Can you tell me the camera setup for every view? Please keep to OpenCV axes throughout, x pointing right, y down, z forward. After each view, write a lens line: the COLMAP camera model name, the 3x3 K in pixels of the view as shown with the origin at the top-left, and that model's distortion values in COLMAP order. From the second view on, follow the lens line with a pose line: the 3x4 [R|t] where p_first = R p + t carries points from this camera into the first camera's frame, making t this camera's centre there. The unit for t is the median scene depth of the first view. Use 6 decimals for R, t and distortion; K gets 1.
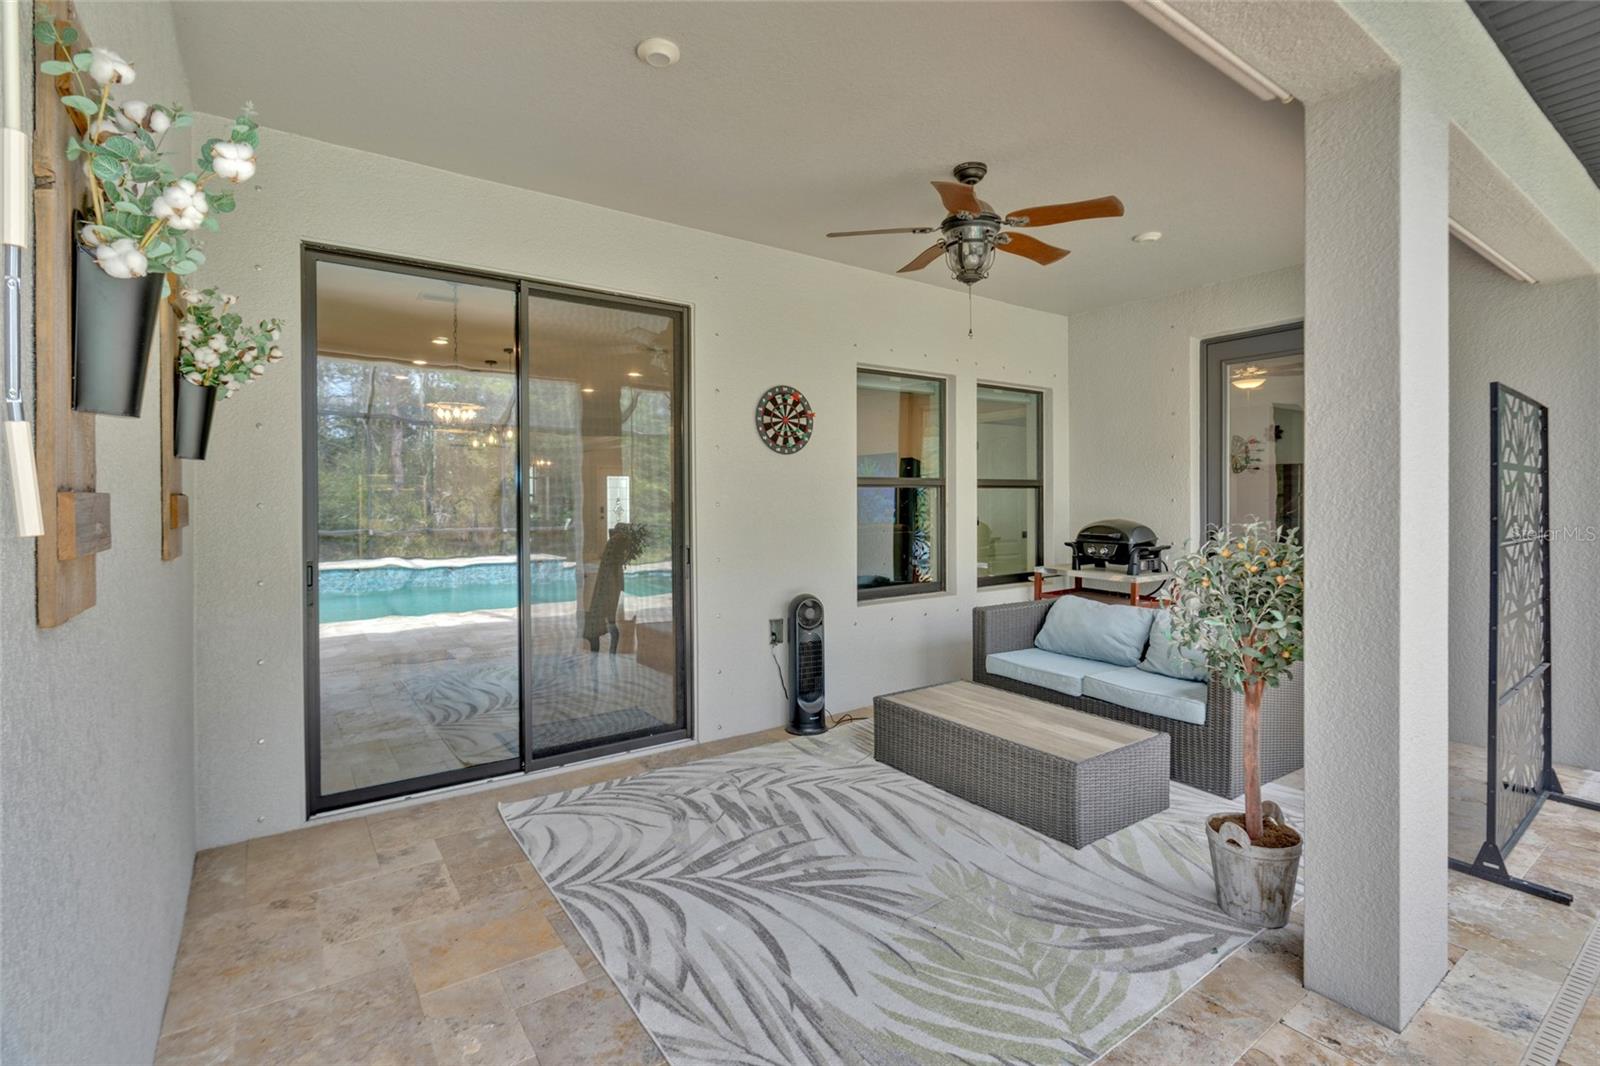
lens RADIAL K [[728.6, 0, 801.9], [0, 728.6, 535.0], [0, 0, 1]] dist [-0.010674, 0.002725]
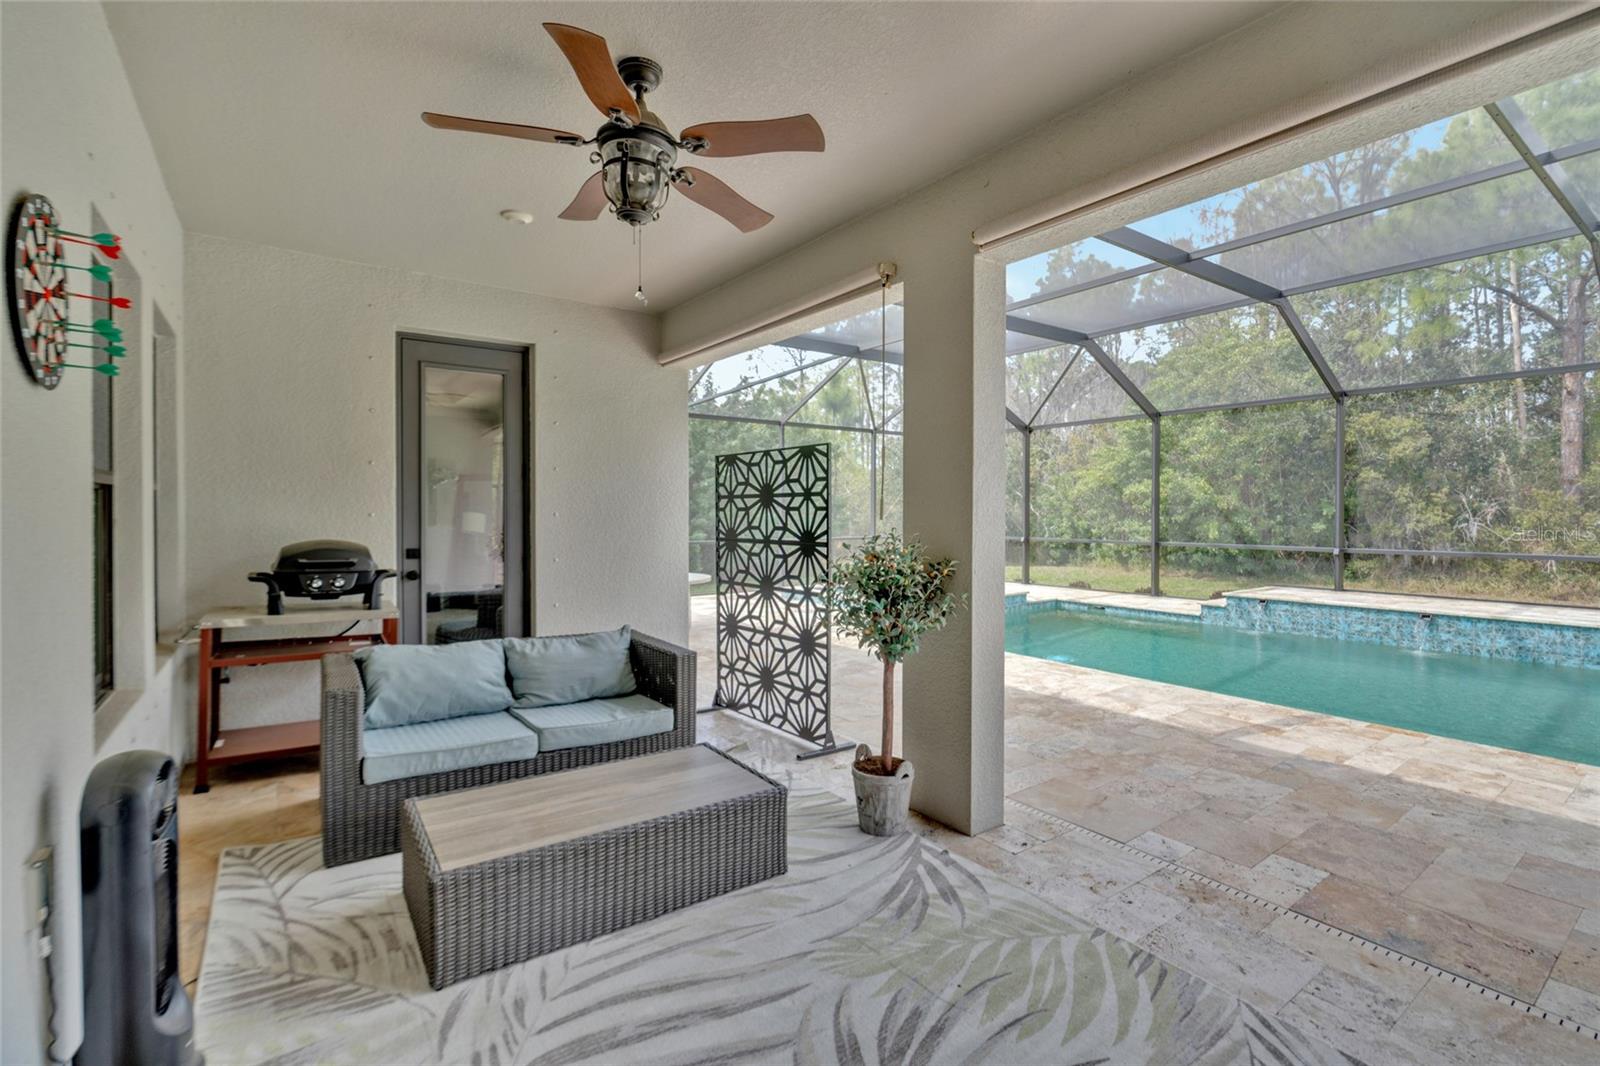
lens RADIAL K [[728.6, 0, 793.5], [0, 728.6, 524.5], [0, 0, 1]] dist [-0.010674, 0.002725]
pose [[0.004205, -0.011035, 0.999930, -0.666348], [0.051446, 0.998617, 0.010804, -0.045107], [-0.998667, 0.051397, 0.004767, 1.103557]]
